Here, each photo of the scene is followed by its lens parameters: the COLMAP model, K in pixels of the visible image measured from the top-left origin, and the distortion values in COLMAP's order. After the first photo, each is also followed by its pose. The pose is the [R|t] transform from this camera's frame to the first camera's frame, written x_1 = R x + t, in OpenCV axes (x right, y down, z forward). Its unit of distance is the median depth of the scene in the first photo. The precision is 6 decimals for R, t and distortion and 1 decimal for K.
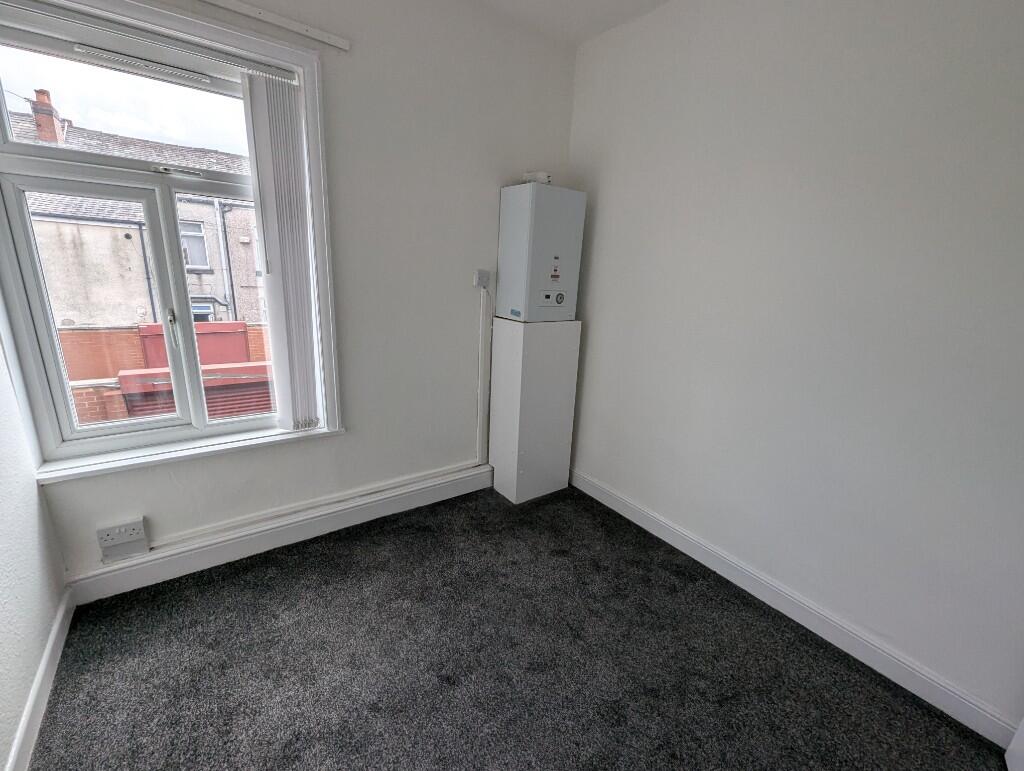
lens RADIAL K [[426.7, 0, 513.4], [0, 426.7, 387.7], [0, 0, 1]] dist [-0.002435, -0.000030]
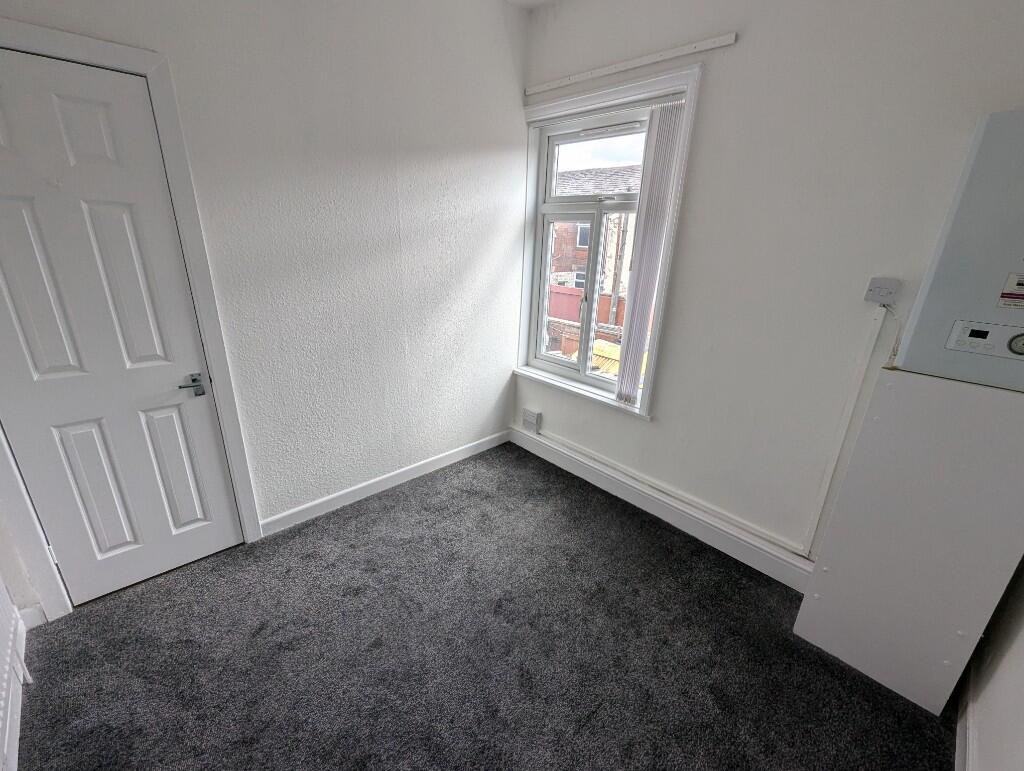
lens RADIAL K [[419.7, 0, 512.0], [0, 419.7, 385.5], [0, 0, 1]] dist [0.001361, 0.000146]
pose [[0.148161, 0.279250, -0.948719, 0.643840], [-0.303636, 0.925818, 0.225091, -0.132578], [0.941198, 0.254716, 0.221960, 0.502537]]
